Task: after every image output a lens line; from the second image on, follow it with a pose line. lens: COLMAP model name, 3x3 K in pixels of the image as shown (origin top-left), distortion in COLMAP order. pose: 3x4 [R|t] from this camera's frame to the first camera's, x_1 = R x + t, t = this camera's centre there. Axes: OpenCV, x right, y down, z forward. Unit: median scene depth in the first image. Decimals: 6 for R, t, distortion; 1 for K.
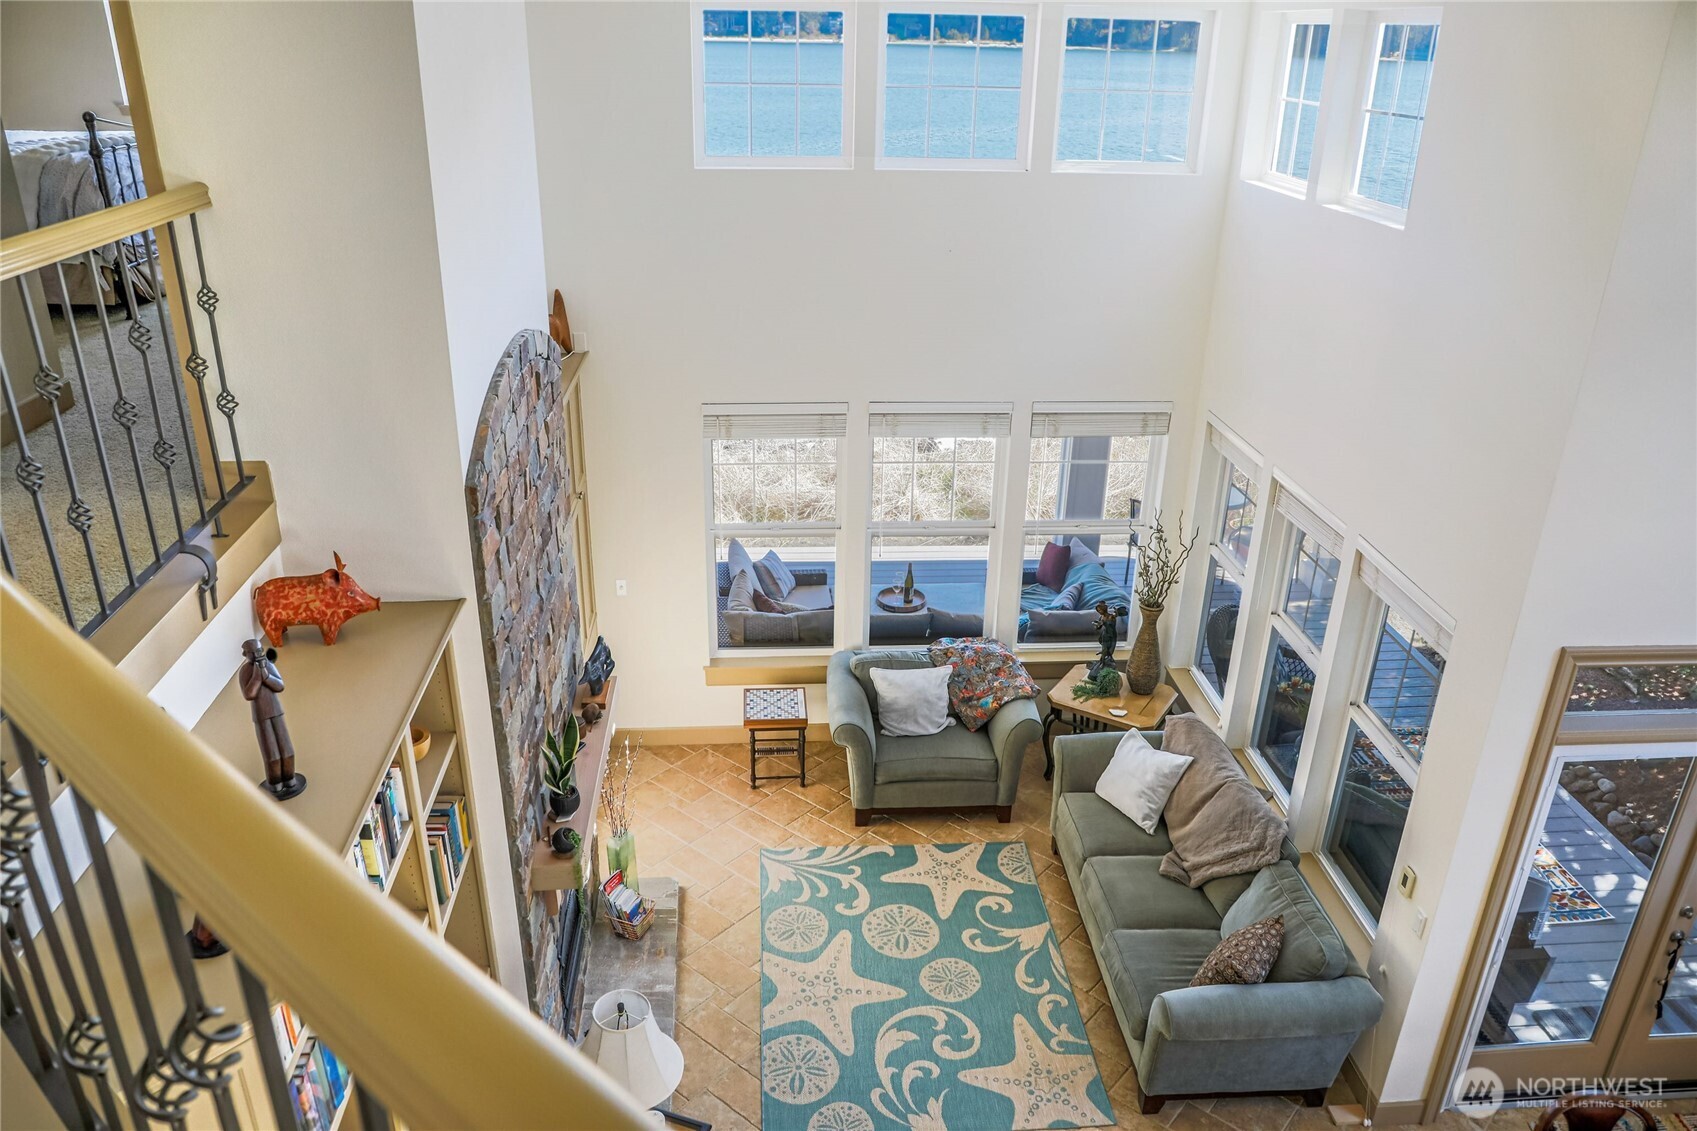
lens RADIAL K [[1218.7, 0, 850.0], [0, 1218.7, 579.9], [0, 0, 1]] dist [0.000580, -0.008355]
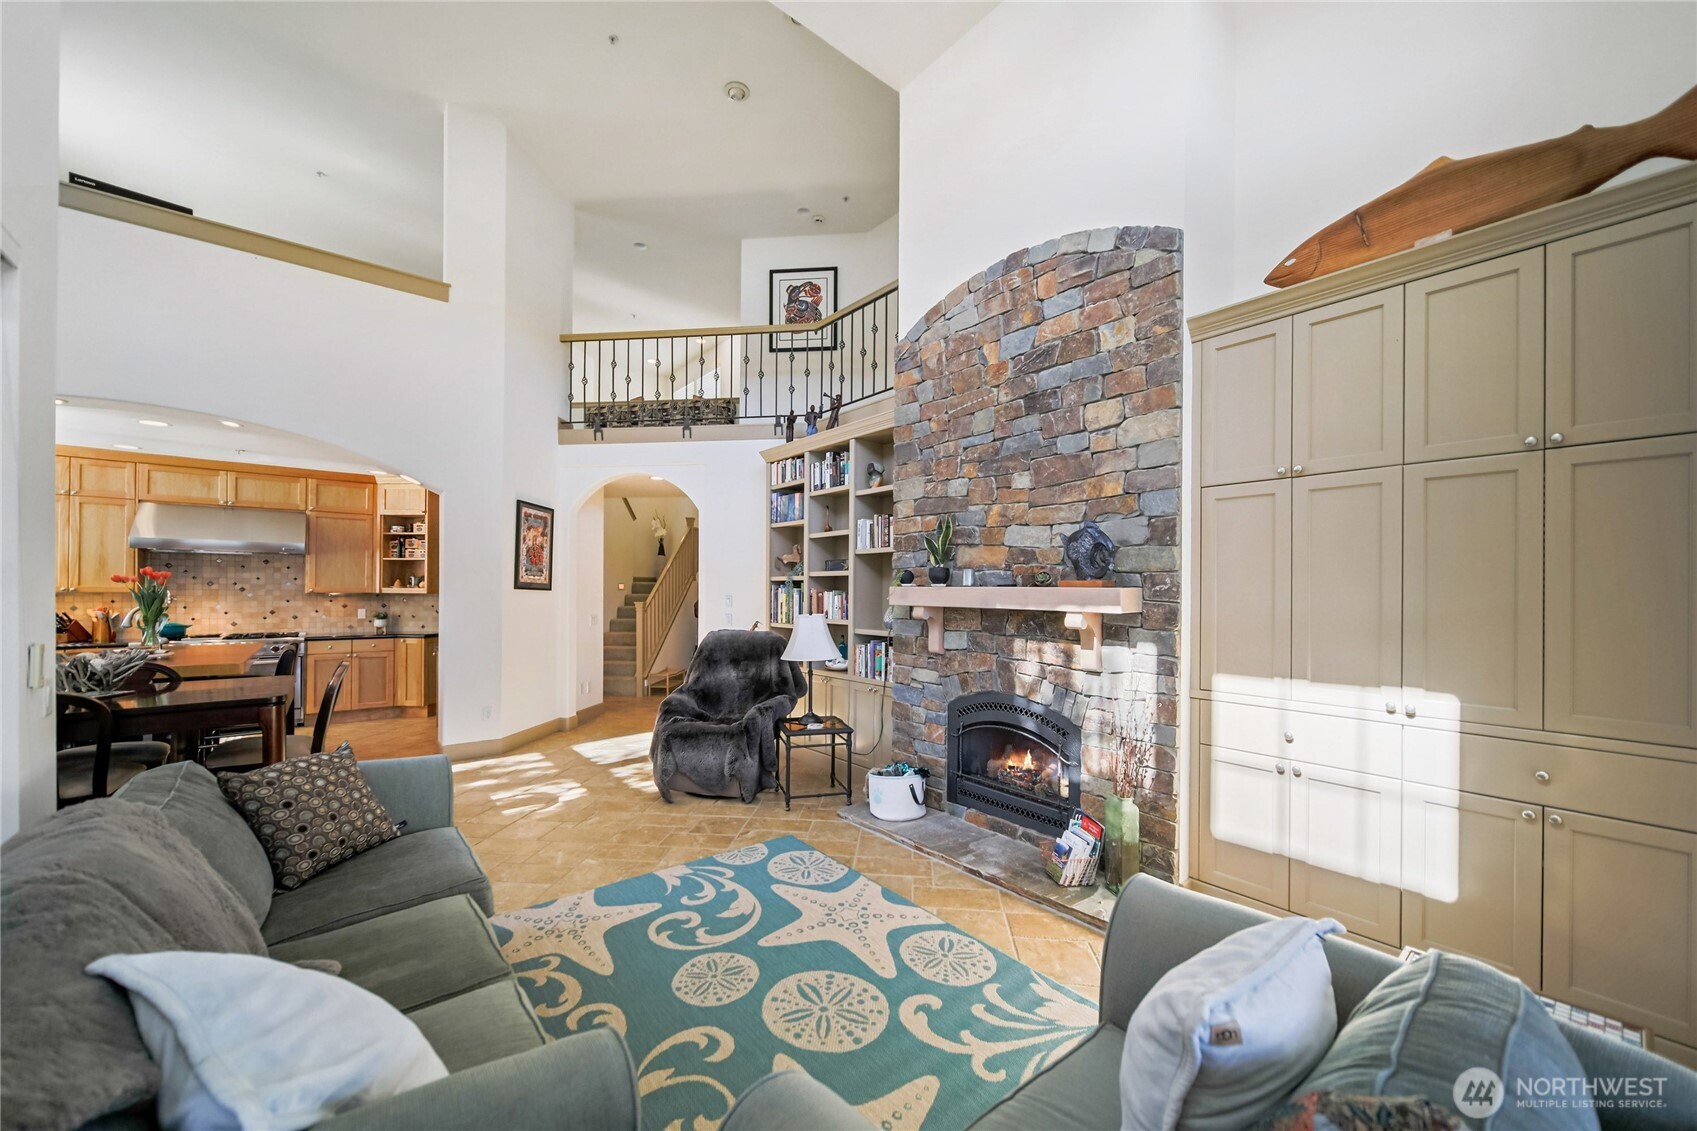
lens RADIAL K [[638.5, 0, 845.7], [0, 638.5, 590.0], [0, 0, 1]] dist [0.004771, -0.000547]
pose [[-0.819057, -0.028373, -0.573010, 0.236038], [-0.259910, 0.908754, 0.326517, -0.019937], [0.511461, 0.416367, -0.751695, 1.199536]]
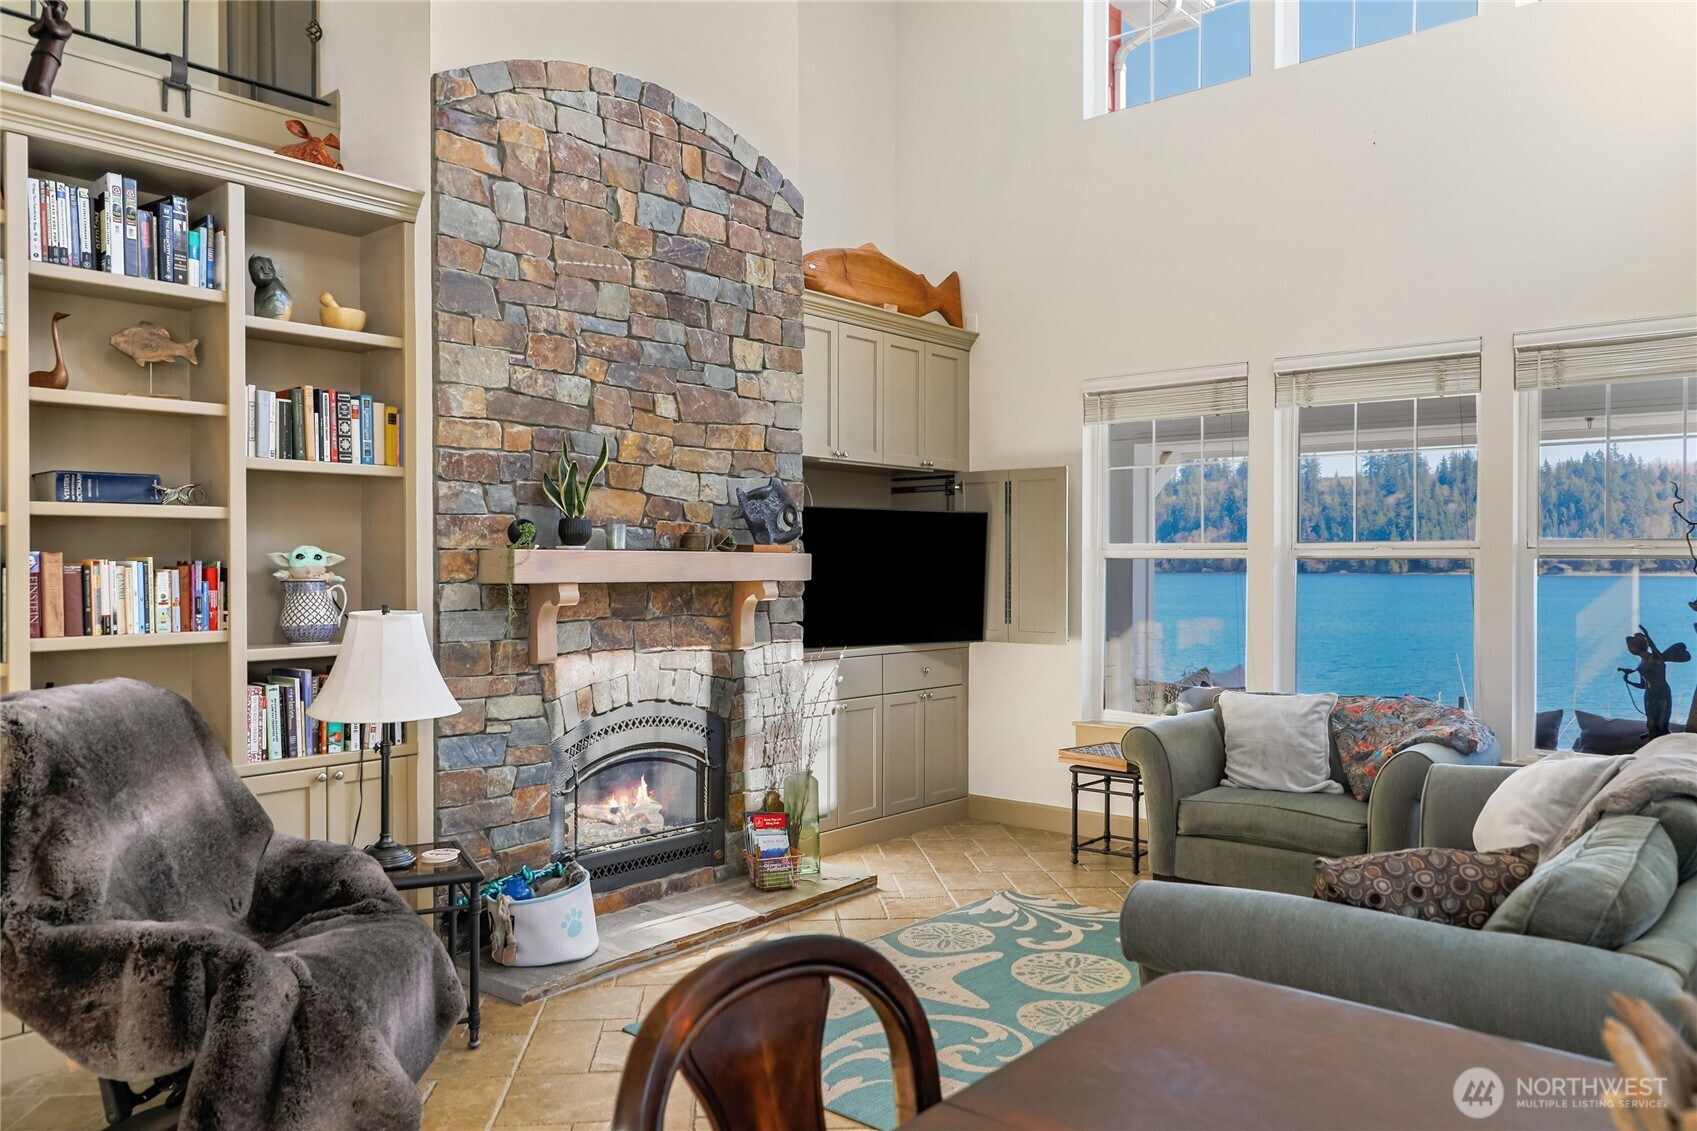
lens RADIAL K [[1218.7, 0, 855.8], [0, 1218.7, 574.9], [0, 0, 1]] dist [0.000580, -0.008355]
pose [[0.715271, -0.013523, -0.698716, 0.421170], [-0.276161, 0.912968, -0.300374, 0.330315], [0.641968, 0.407807, 0.649285, 0.443656]]
